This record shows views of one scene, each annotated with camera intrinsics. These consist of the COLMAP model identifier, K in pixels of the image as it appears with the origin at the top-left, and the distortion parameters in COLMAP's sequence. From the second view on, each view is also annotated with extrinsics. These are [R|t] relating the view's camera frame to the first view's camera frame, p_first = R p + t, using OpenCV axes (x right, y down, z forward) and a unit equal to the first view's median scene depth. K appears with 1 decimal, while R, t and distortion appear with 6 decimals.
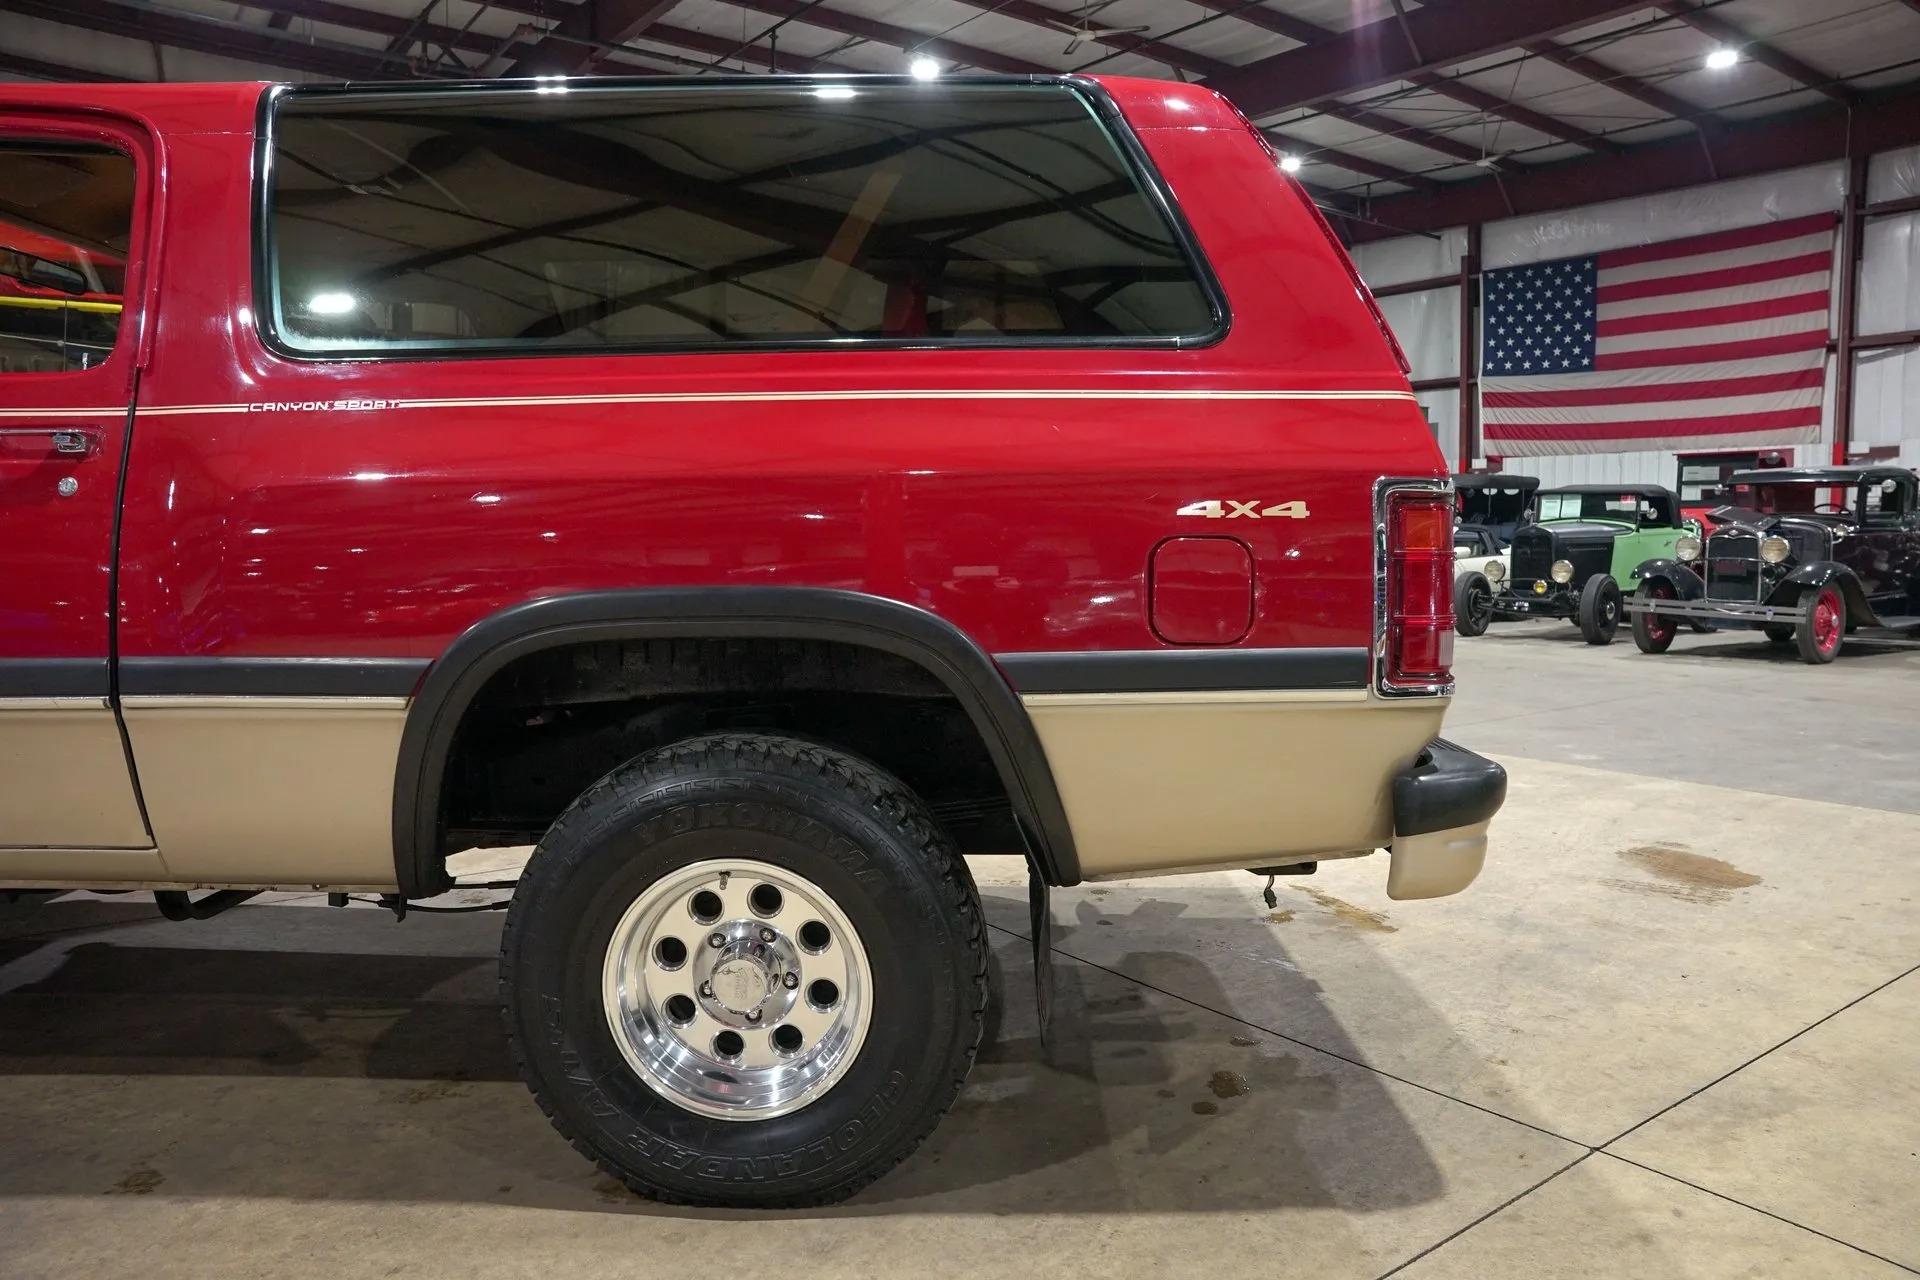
lens RADIAL K [[1315.5, 0, 963.8], [0, 1315.5, 640.9], [0, 0, 1]] dist [-0.143029, 0.112627]
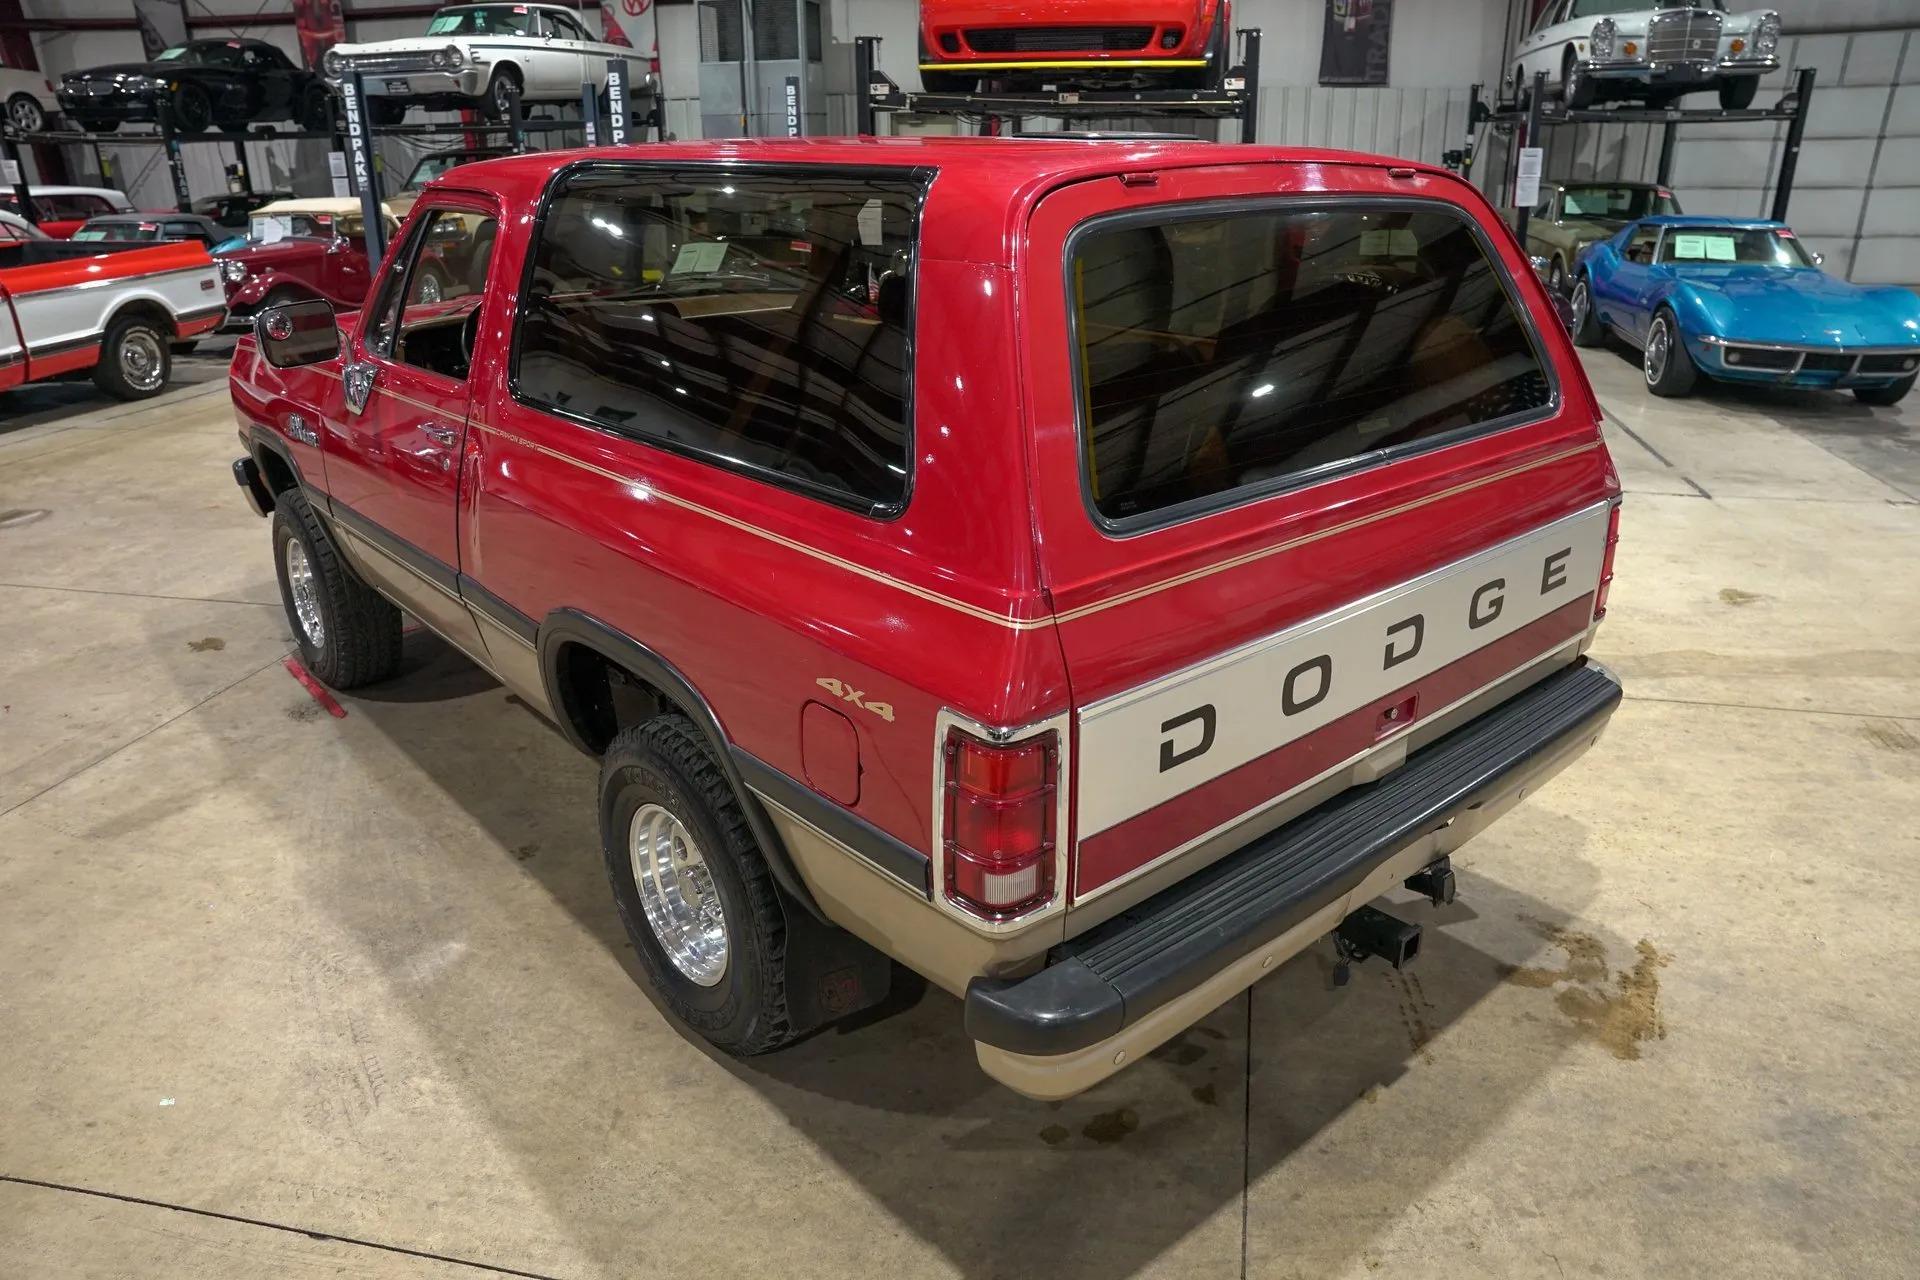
lens RADIAL K [[1315.5, 0, 963.8], [0, 1315.5, 640.9], [0, 0, 1]] dist [-0.143029, 0.112627]
pose [[0.663782, 0.268405, -0.698106, 0.732195], [-0.048249, 0.946812, 0.318150, -0.354392], [0.746369, -0.177499, 0.641427, 0.286357]]
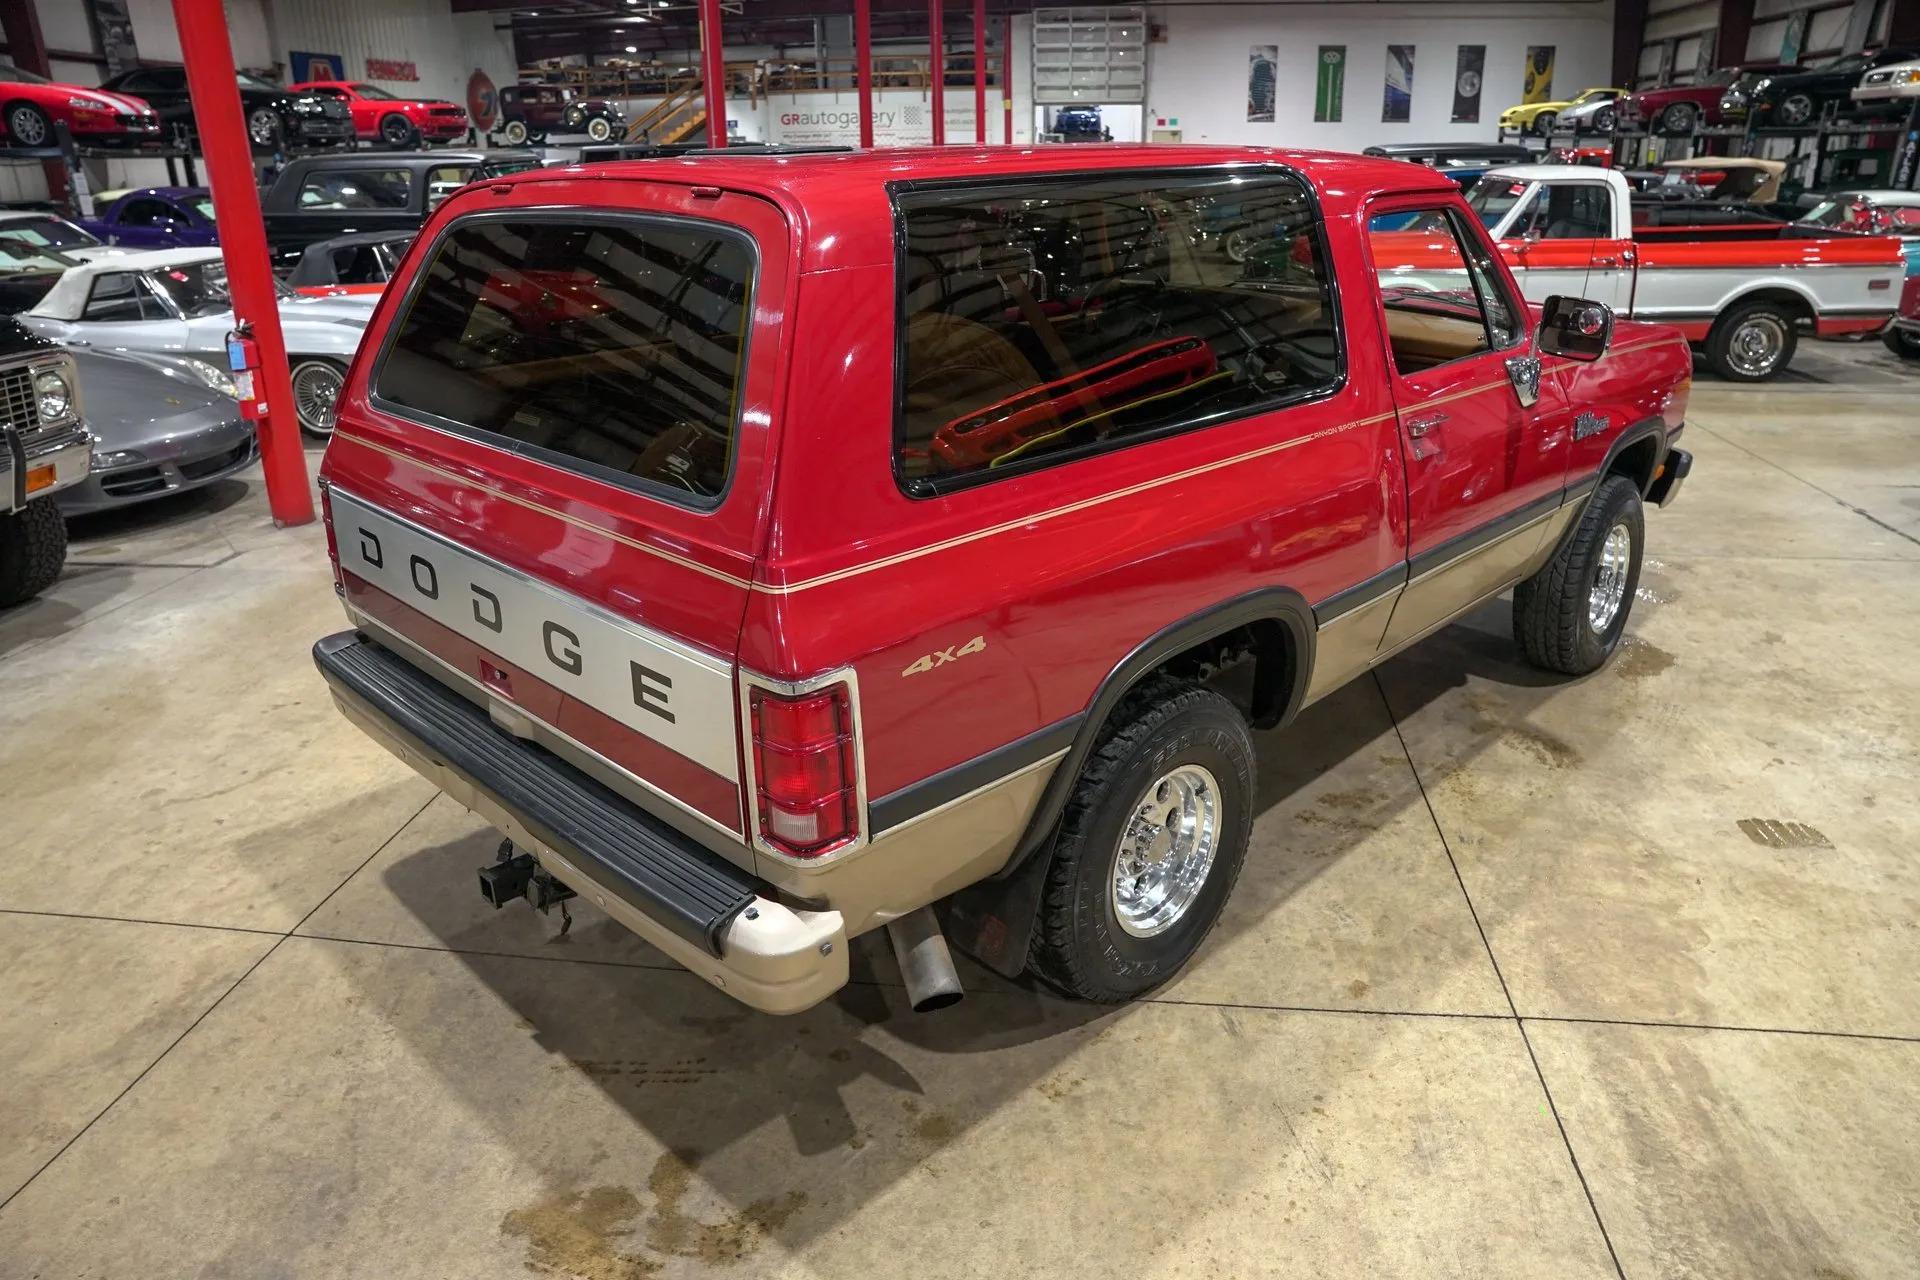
lens RADIAL K [[1315.5, 0, 963.8], [0, 1315.5, 640.9], [0, 0, 1]] dist [-0.143029, 0.112627]
pose [[-0.693215, 0.268109, -0.669007, 0.727589], [-0.043640, 0.910917, 0.410274, -0.491386], [0.719408, 0.313604, -0.619761, 2.038163]]
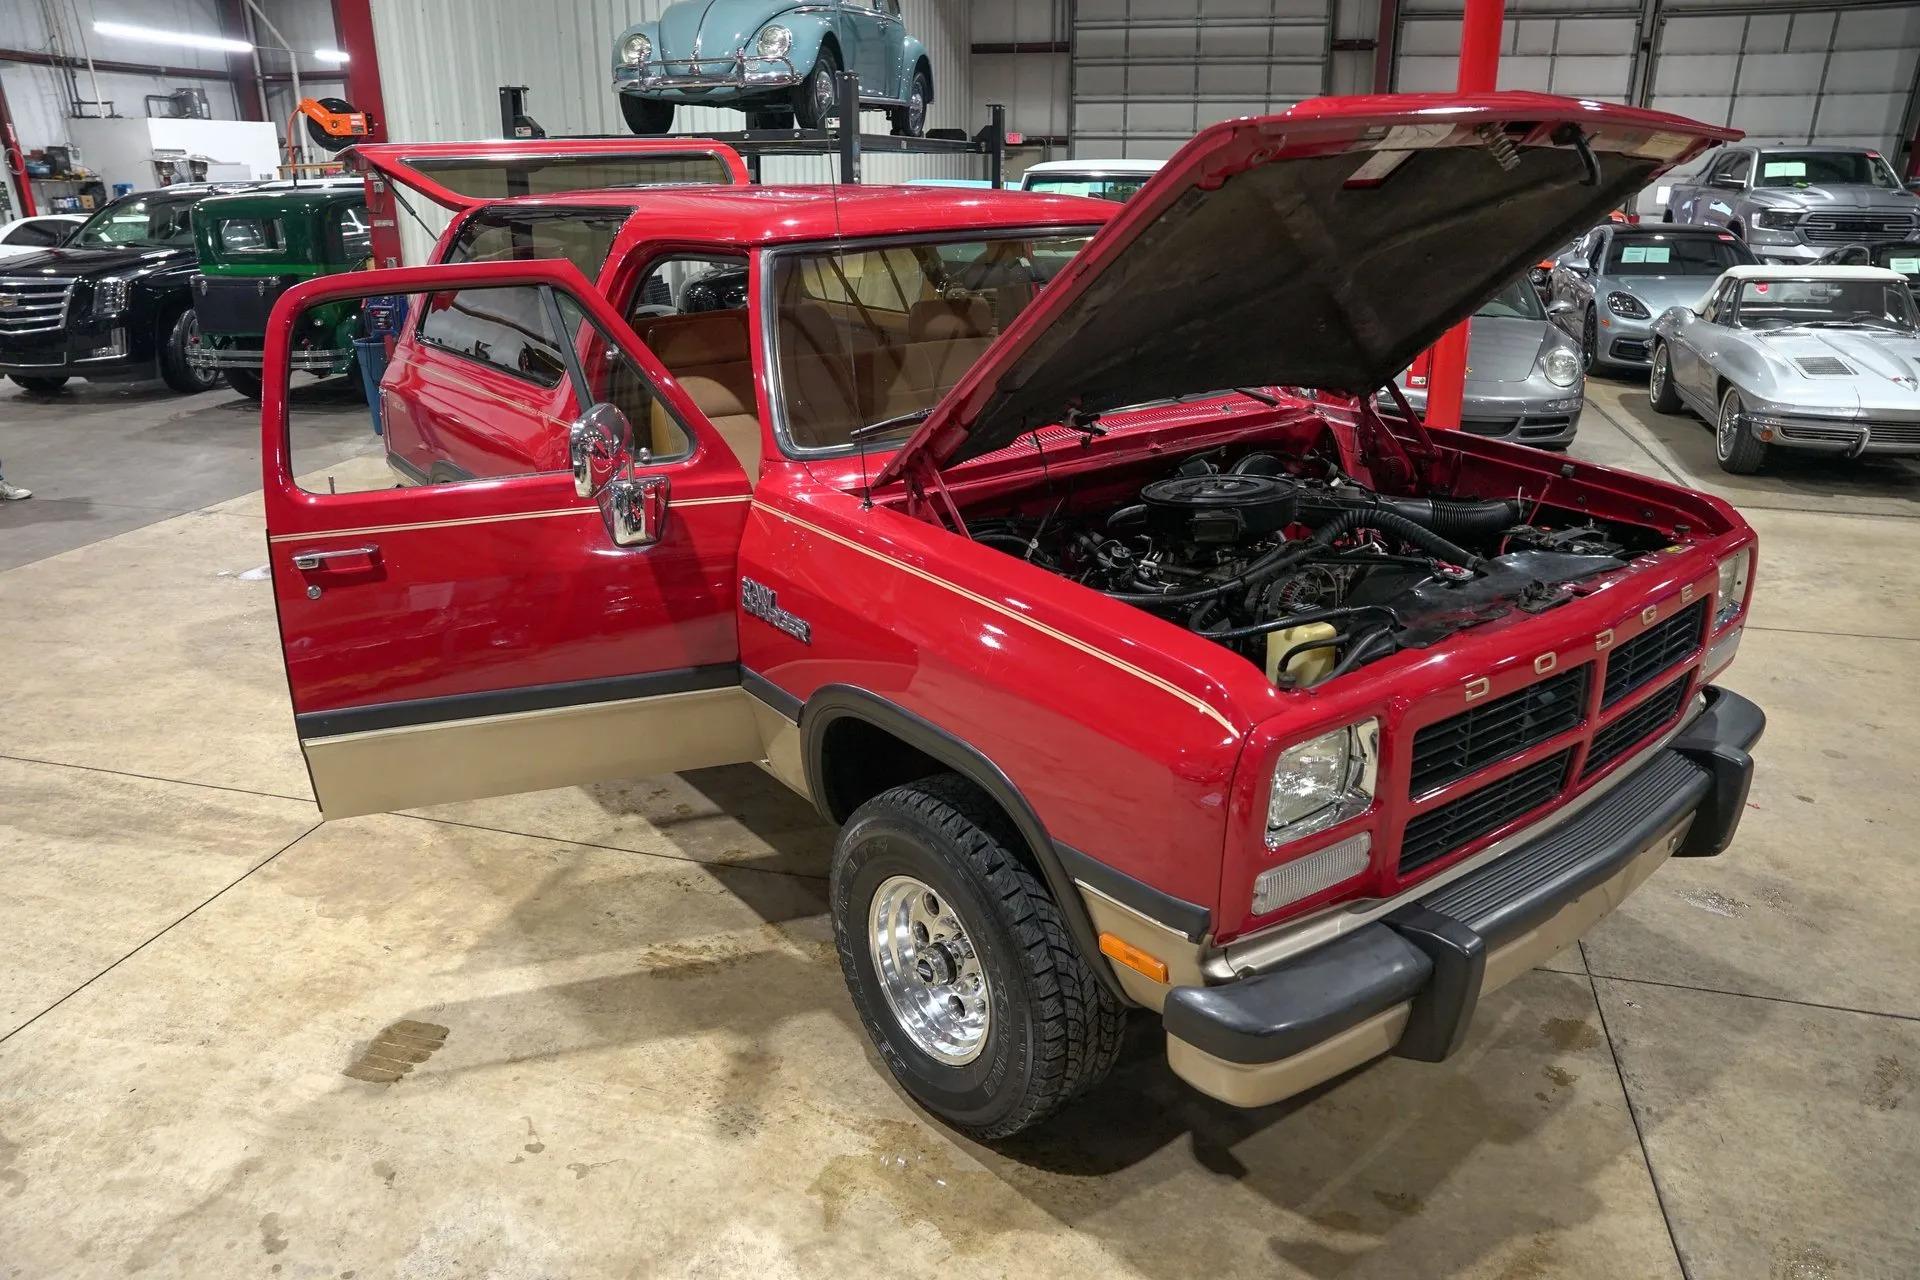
lens RADIAL K [[1315.5, 0, 963.8], [0, 1315.5, 640.9], [0, 0, 1]] dist [-0.143029, 0.112627]
pose [[-0.626258, -0.270663, 0.731124, -1.906295], [0.061596, 0.917691, 0.392491, -0.516700], [-0.777179, 0.290835, -0.558039, 2.028262]]
